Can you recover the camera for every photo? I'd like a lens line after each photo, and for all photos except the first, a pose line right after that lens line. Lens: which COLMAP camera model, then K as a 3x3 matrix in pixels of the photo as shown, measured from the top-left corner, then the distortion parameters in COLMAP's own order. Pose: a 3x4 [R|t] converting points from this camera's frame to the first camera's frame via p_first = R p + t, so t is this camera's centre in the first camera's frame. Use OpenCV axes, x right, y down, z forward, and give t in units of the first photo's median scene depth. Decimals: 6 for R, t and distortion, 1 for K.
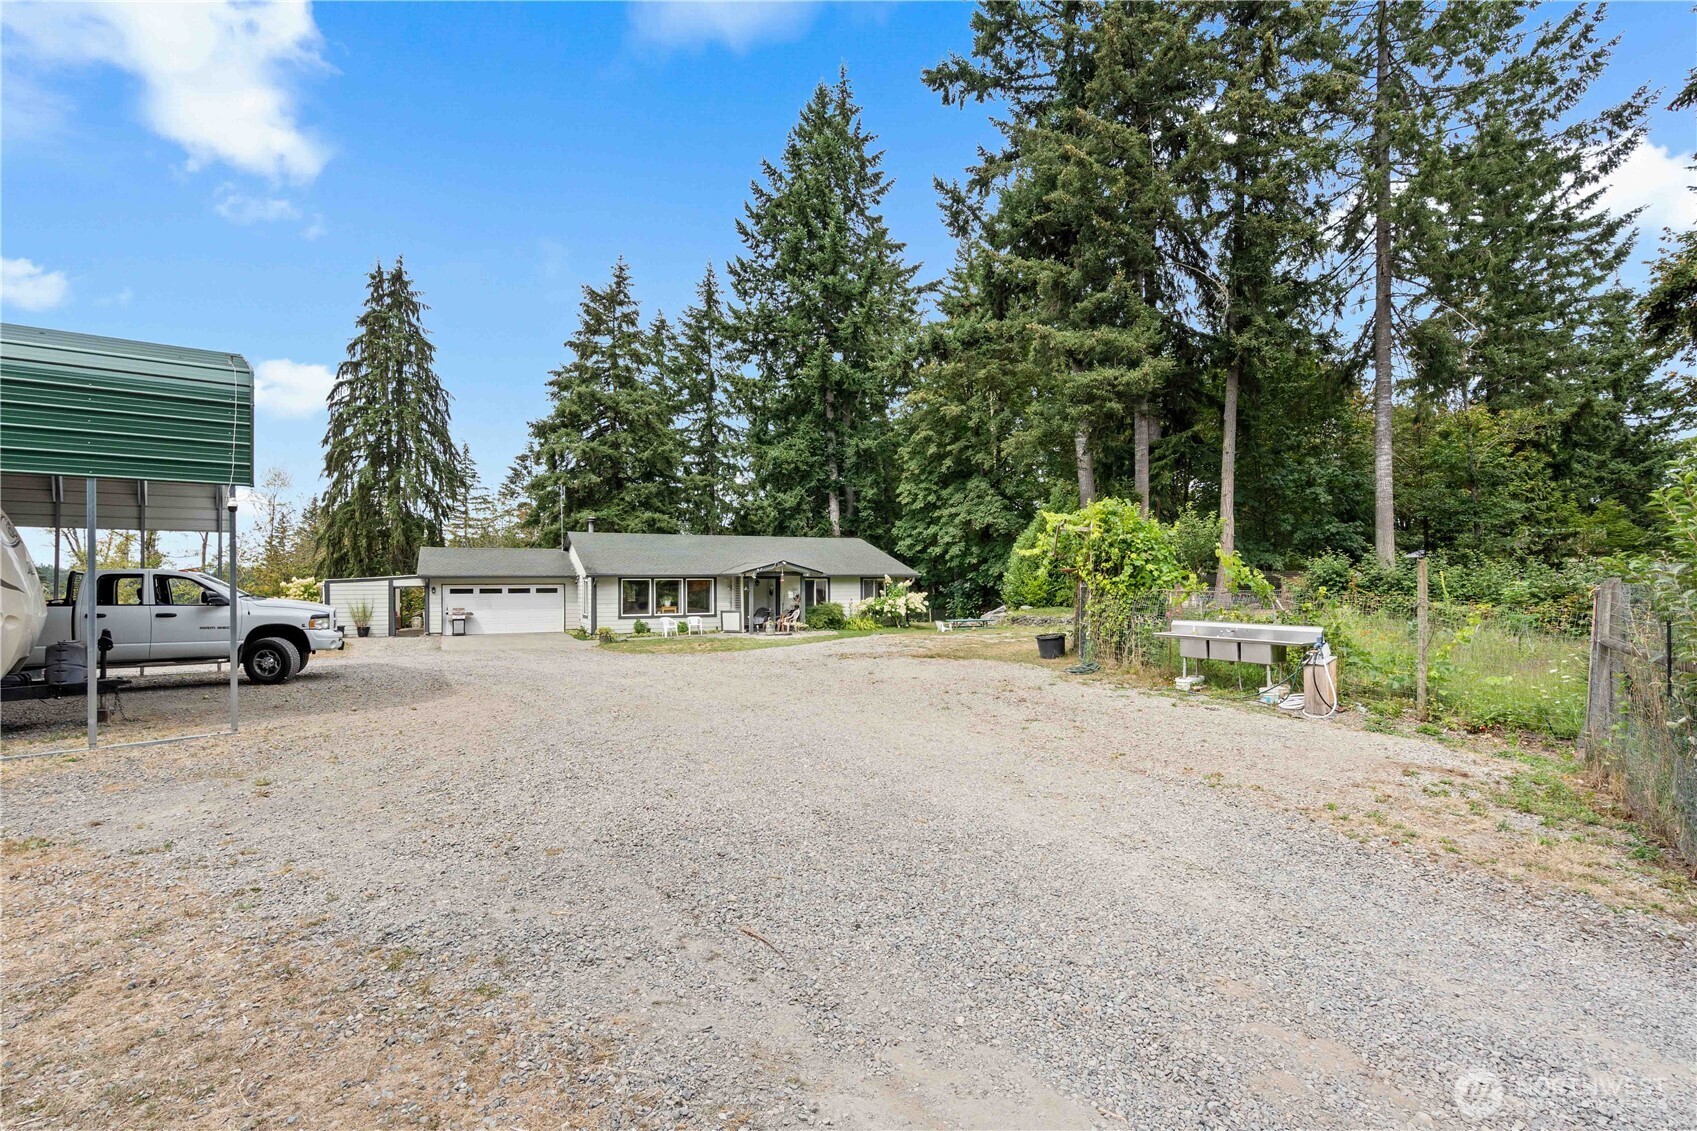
lens RADIAL K [[764.6, 0, 847.1], [0, 764.6, 570.4], [0, 0, 1]] dist [-0.004547, 0.001432]
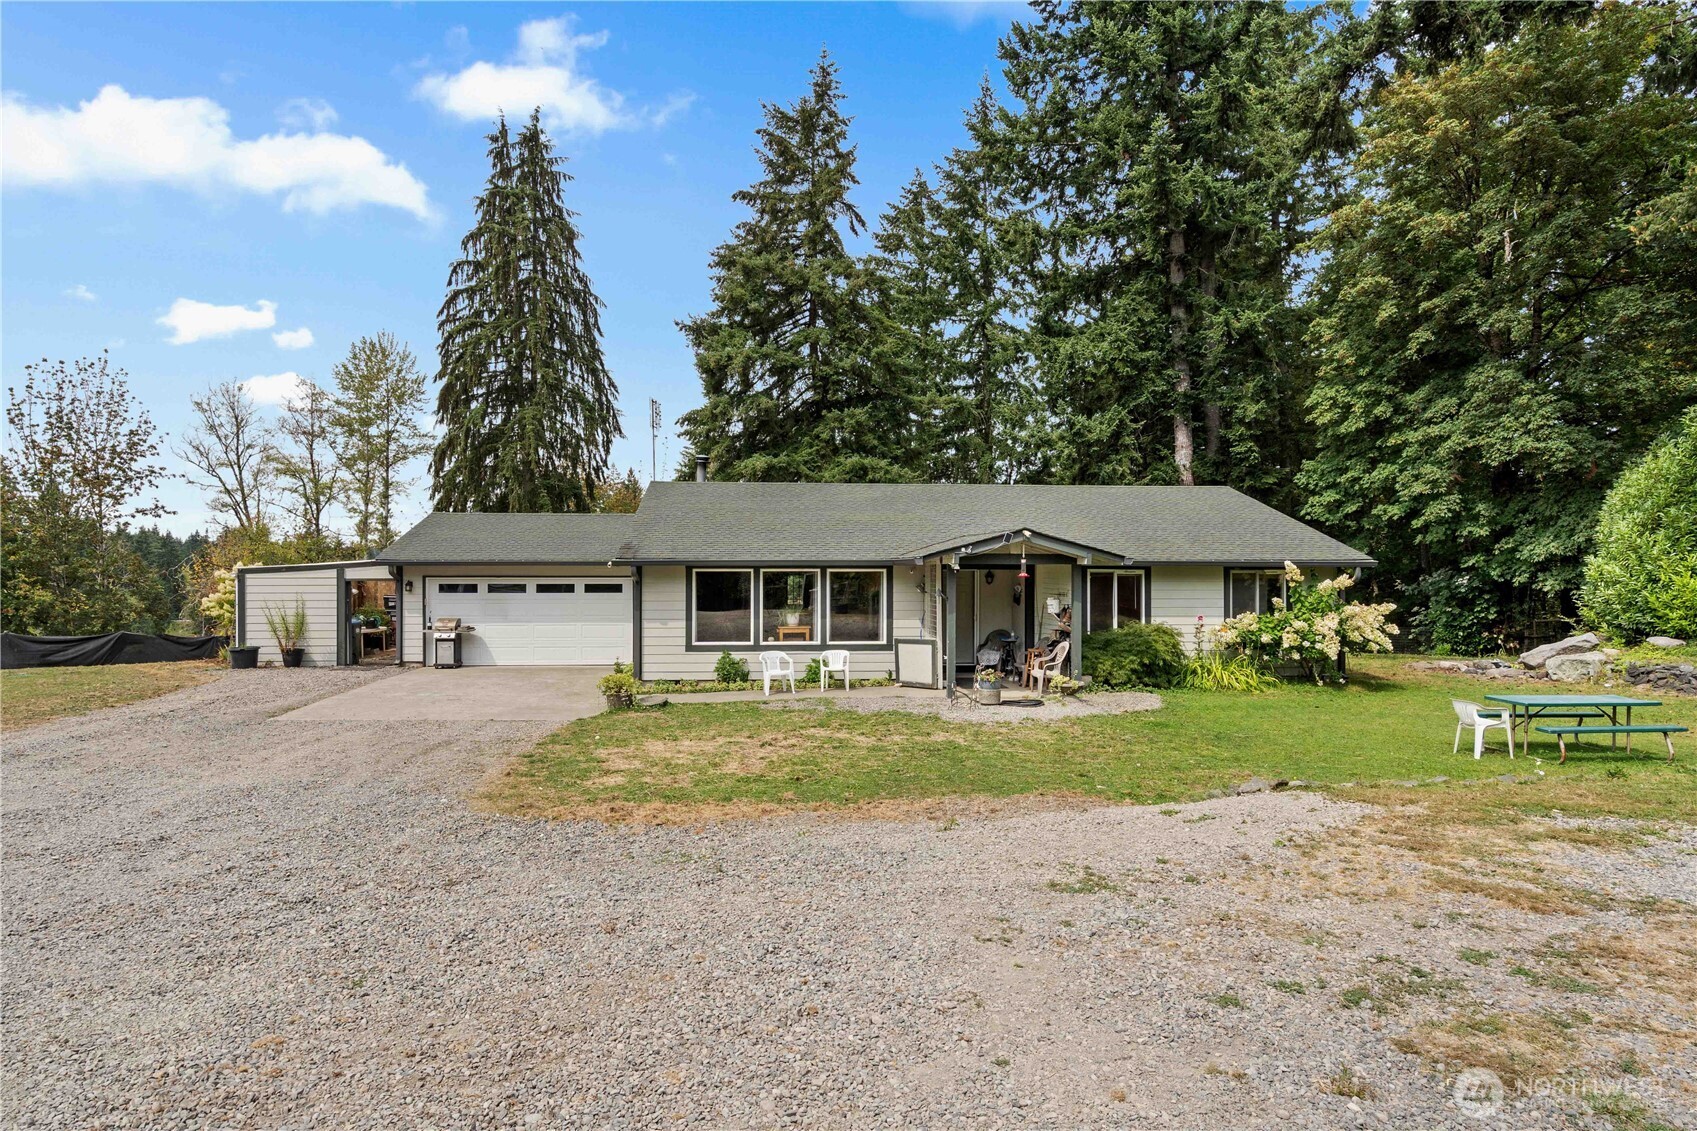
lens RADIAL K [[943.8, 0, 843.5], [0, 943.8, 573.4], [0, 0, 1]] dist [0.002158, 0.001156]
pose [[0.929051, 0.008396, -0.369856, 0.010323], [0.000305, 0.999725, 0.023461, -0.000064], [0.369951, -0.021910, 0.928793, 0.287545]]
